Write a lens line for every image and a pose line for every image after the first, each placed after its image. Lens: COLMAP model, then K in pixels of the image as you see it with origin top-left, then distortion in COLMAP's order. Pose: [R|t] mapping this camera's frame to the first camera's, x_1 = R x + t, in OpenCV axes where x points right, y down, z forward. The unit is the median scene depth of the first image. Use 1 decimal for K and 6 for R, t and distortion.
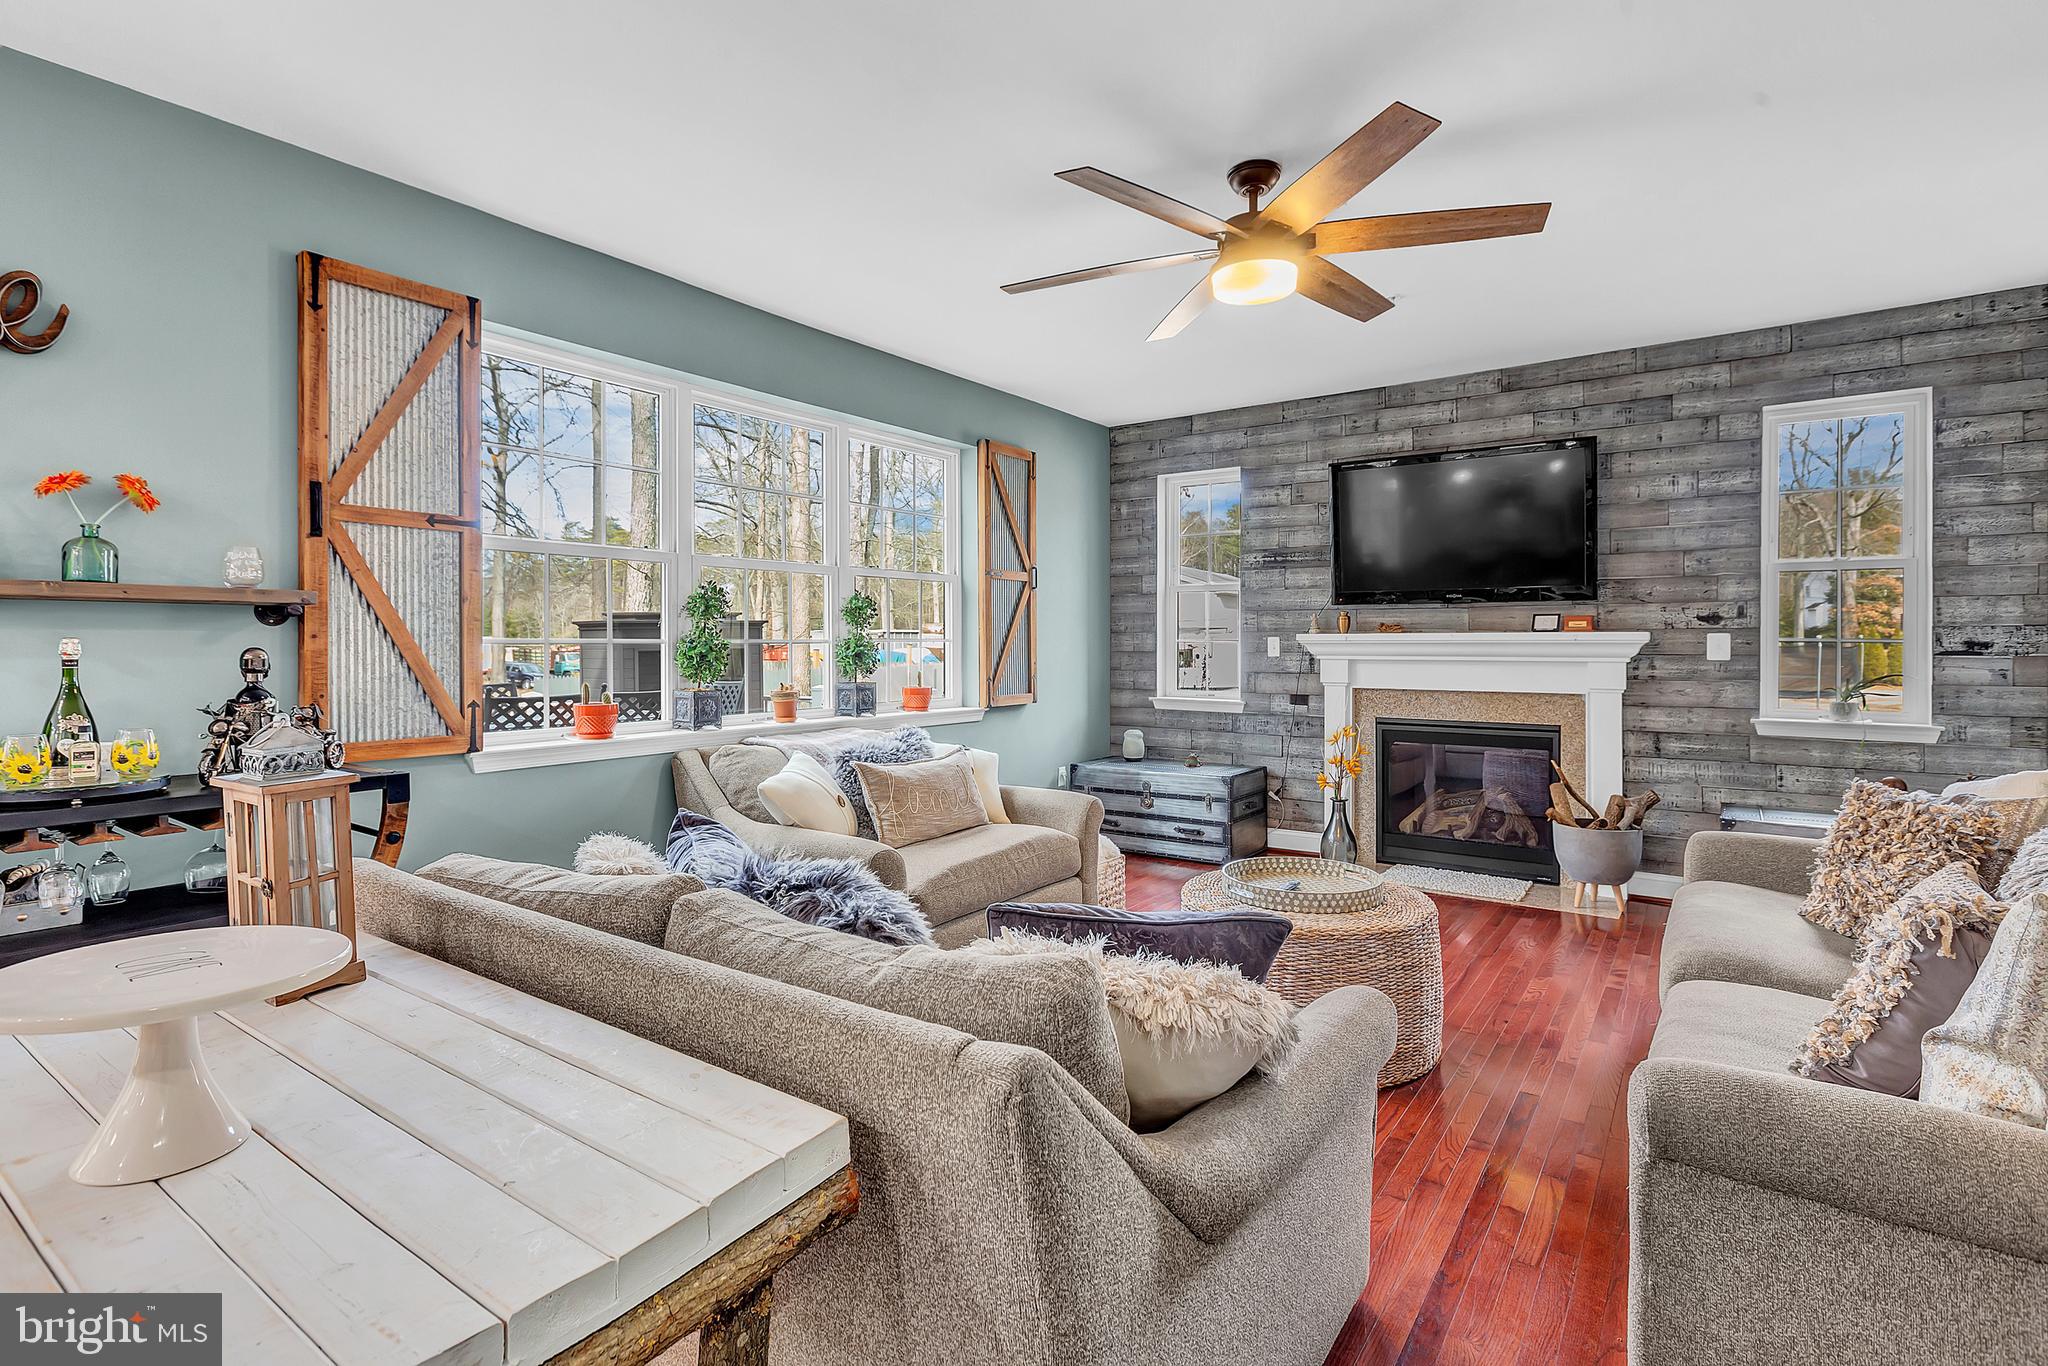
lens RADIAL K [[973.7, 0, 1017.5], [0, 973.7, 656.8], [0, 0, 1]] dist [0.004622, -0.000579]
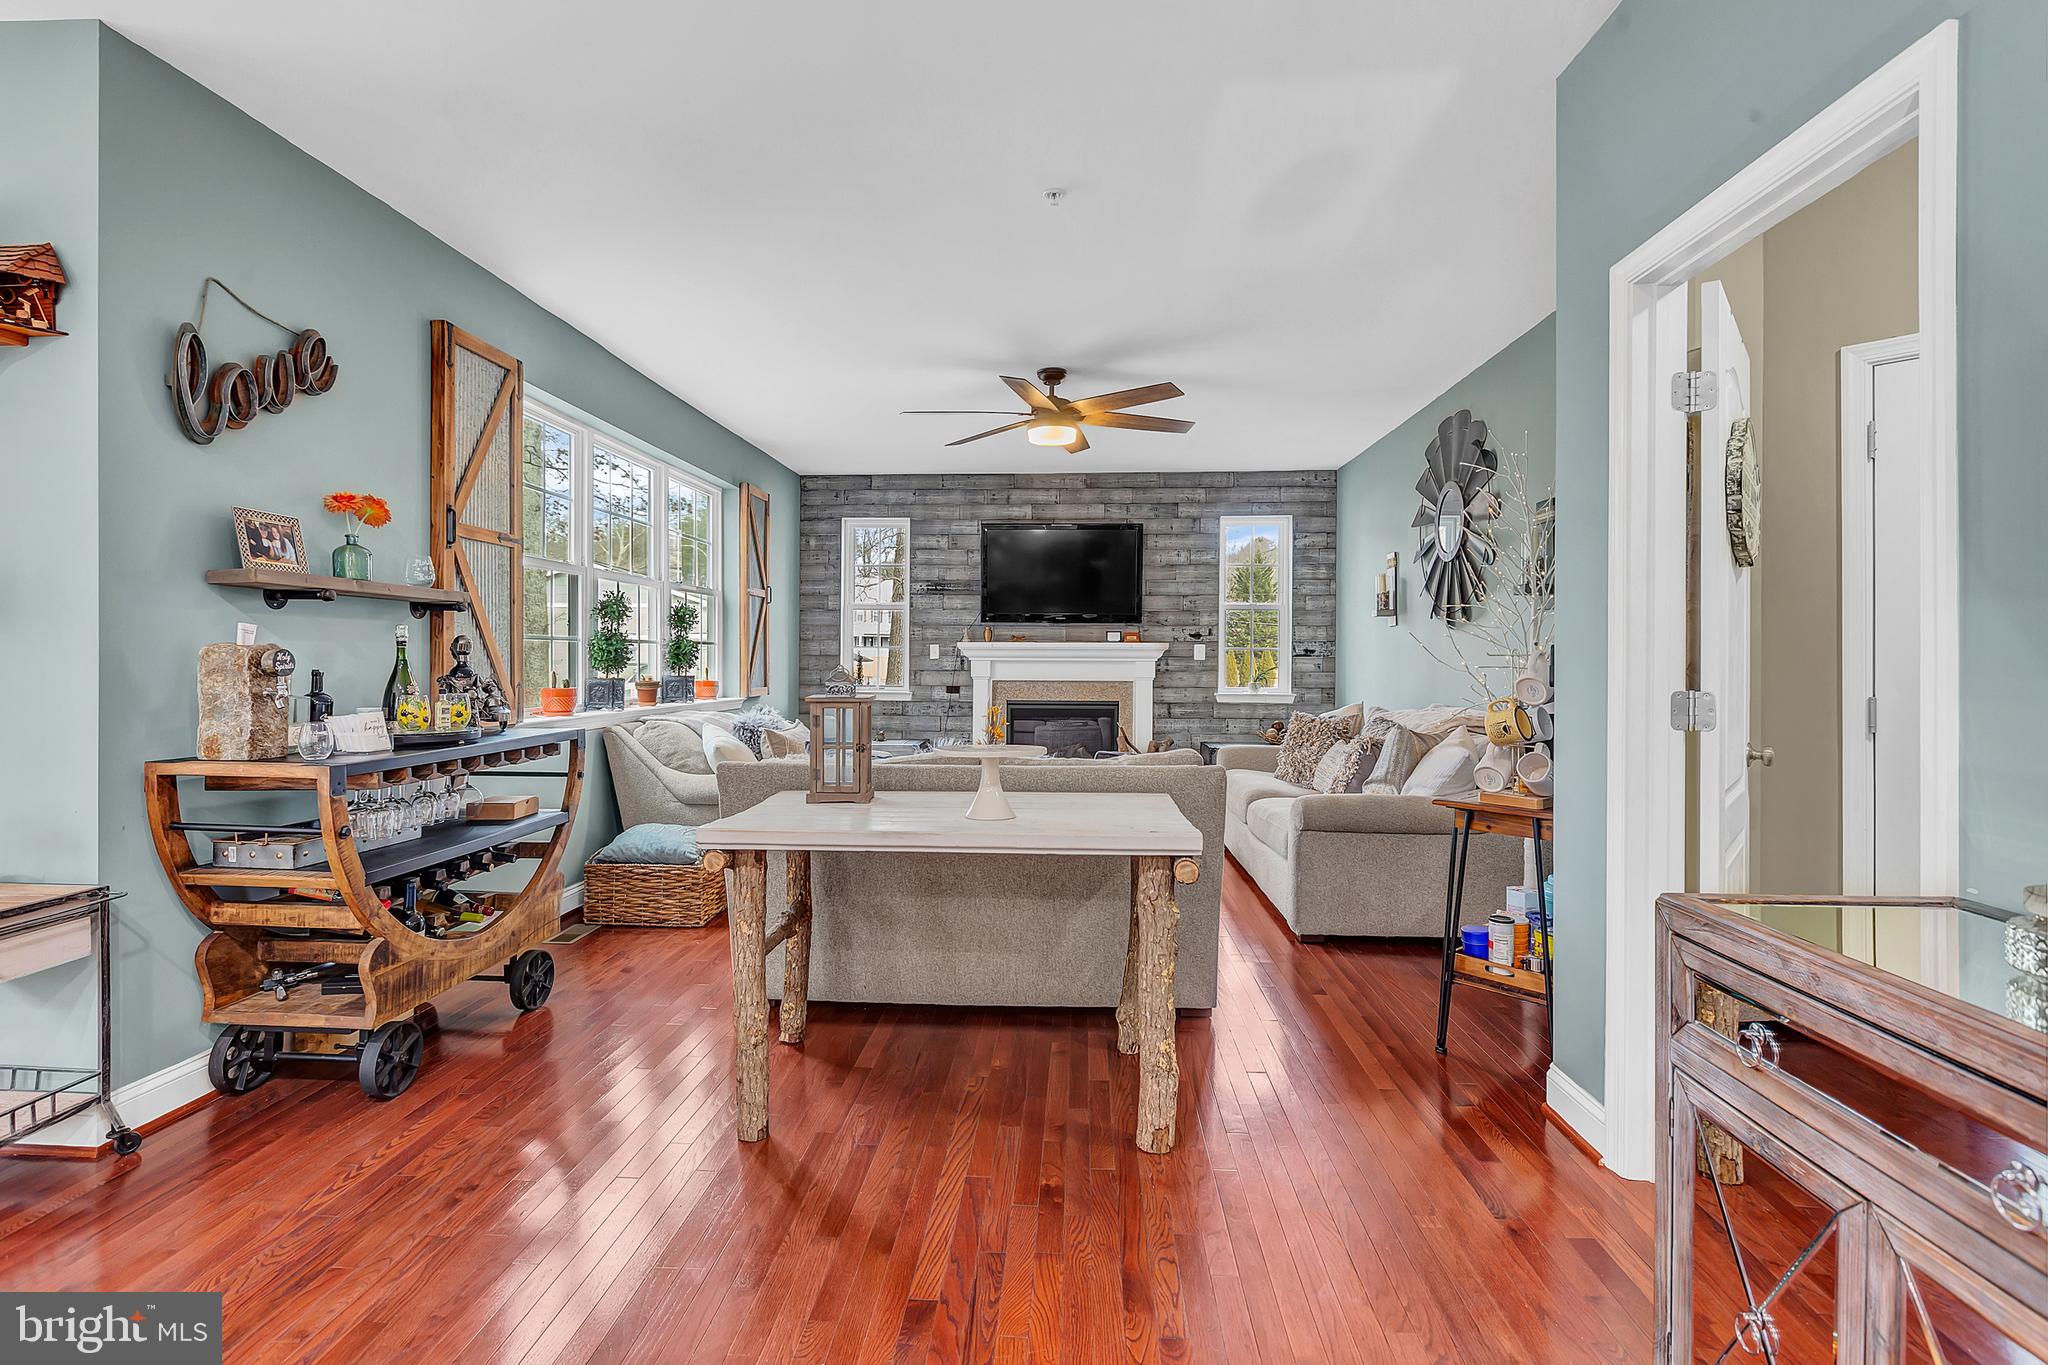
lens RADIAL K [[942.8, 0, 1024.0], [0, 942.8, 682.5], [0, 0, 1]] dist [-0.001302, -0.000098]
pose [[0.846353, -0.009222, 0.532543, -0.417968], [0.002871, 0.999915, 0.012753, 0.020615], [-0.532615, -0.009264, 0.846307, -0.238000]]
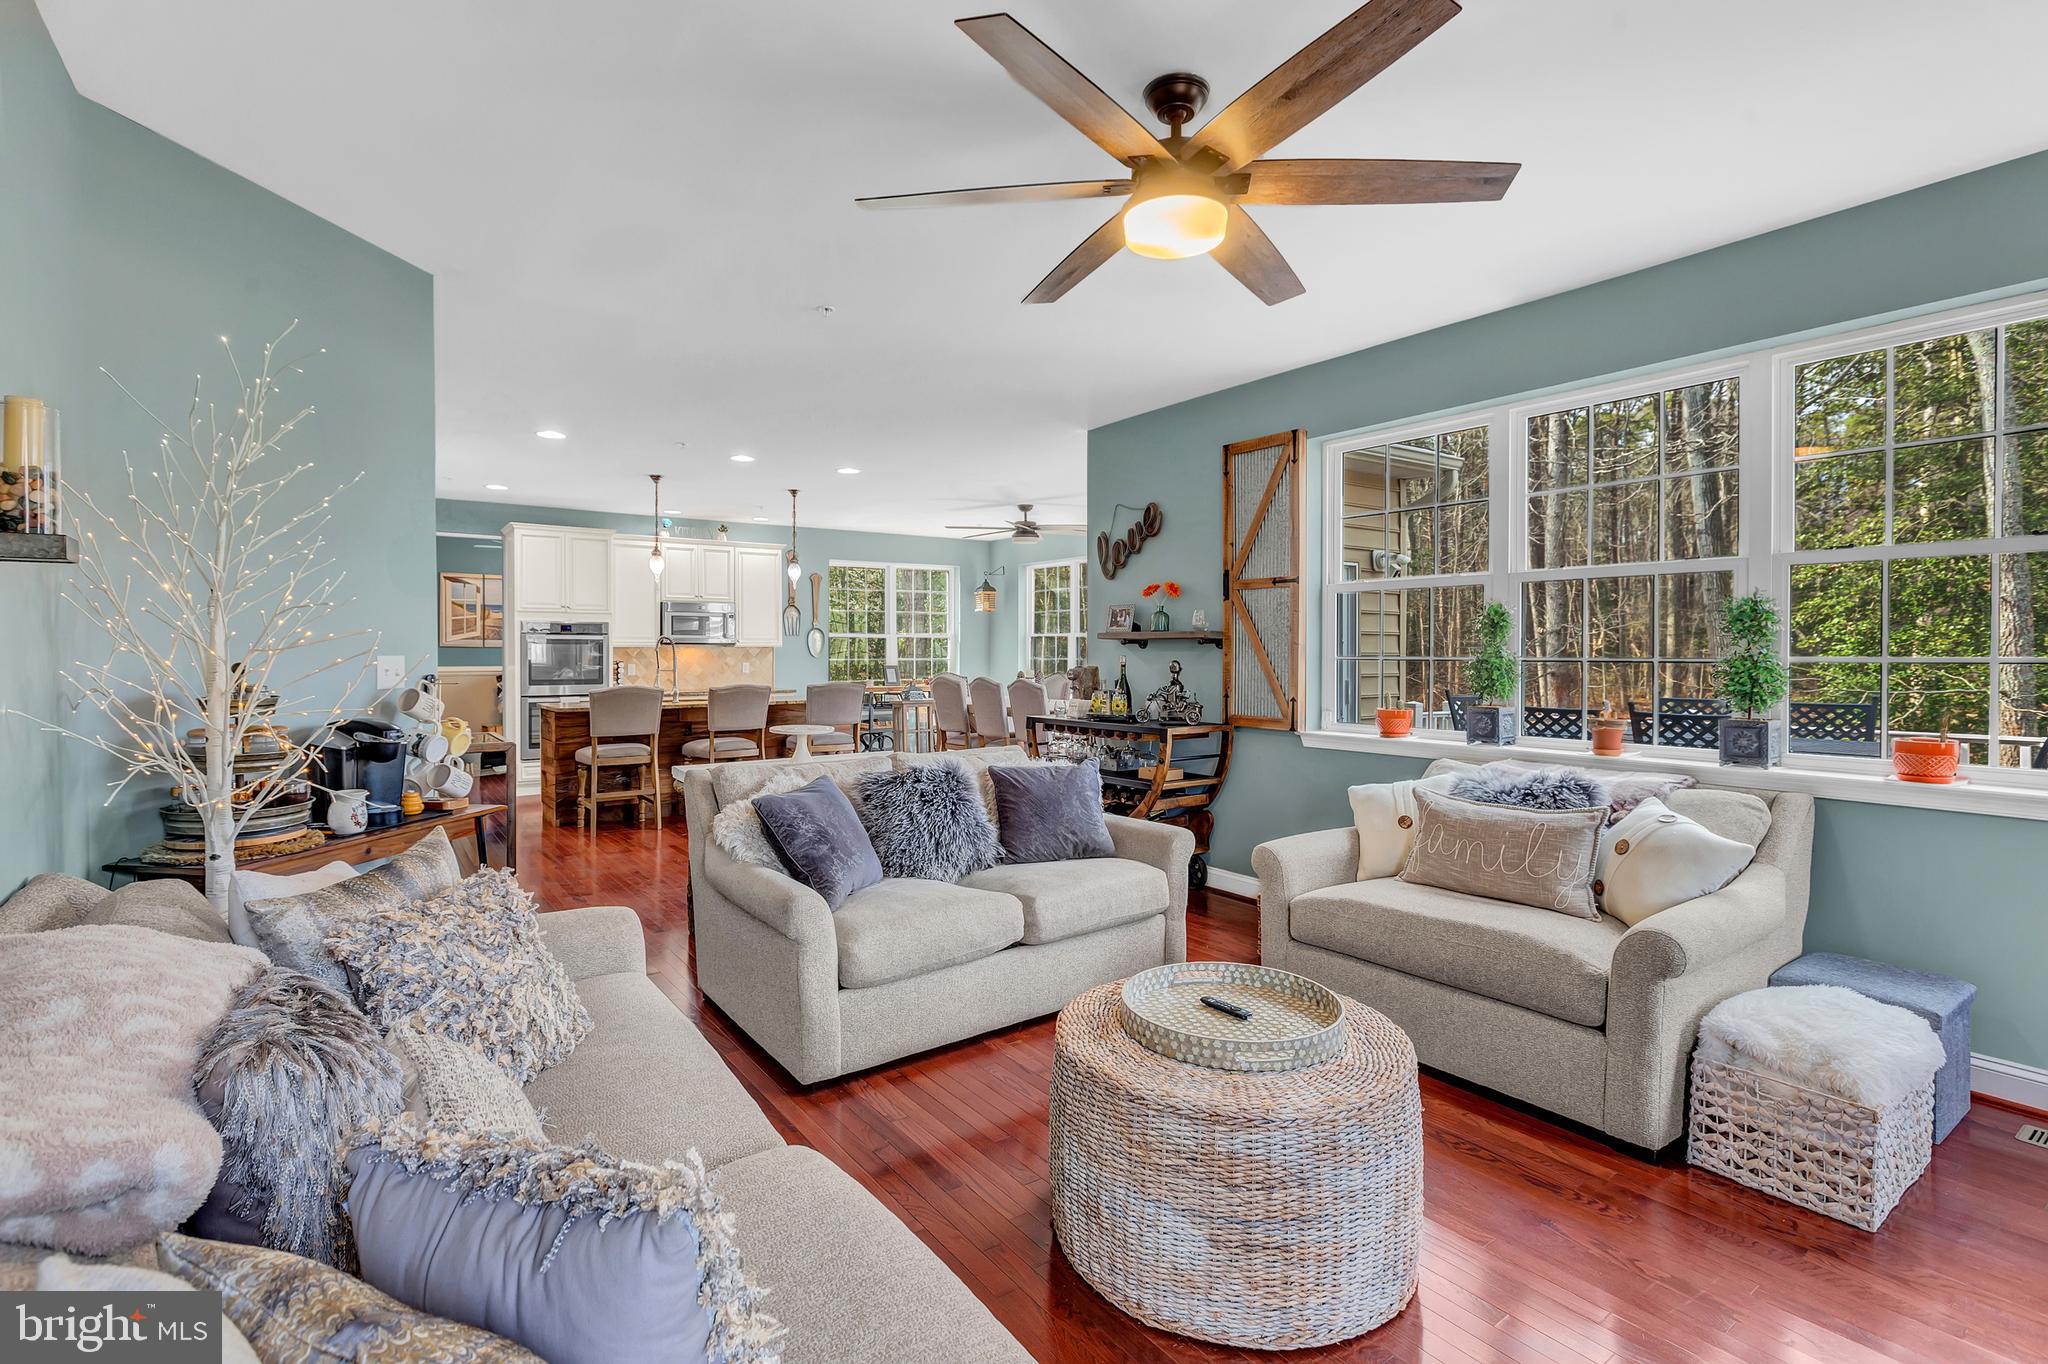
lens RADIAL K [[973.7, 0, 1017.5], [0, 973.7, 655.8], [0, 0, 1]] dist [0.004622, -0.000579]
pose [[-0.302178, 0.003880, -0.953244, 0.637047], [-0.011357, 0.999906, 0.007670, -0.016587], [0.953184, 0.013143, -0.302105, 0.667355]]
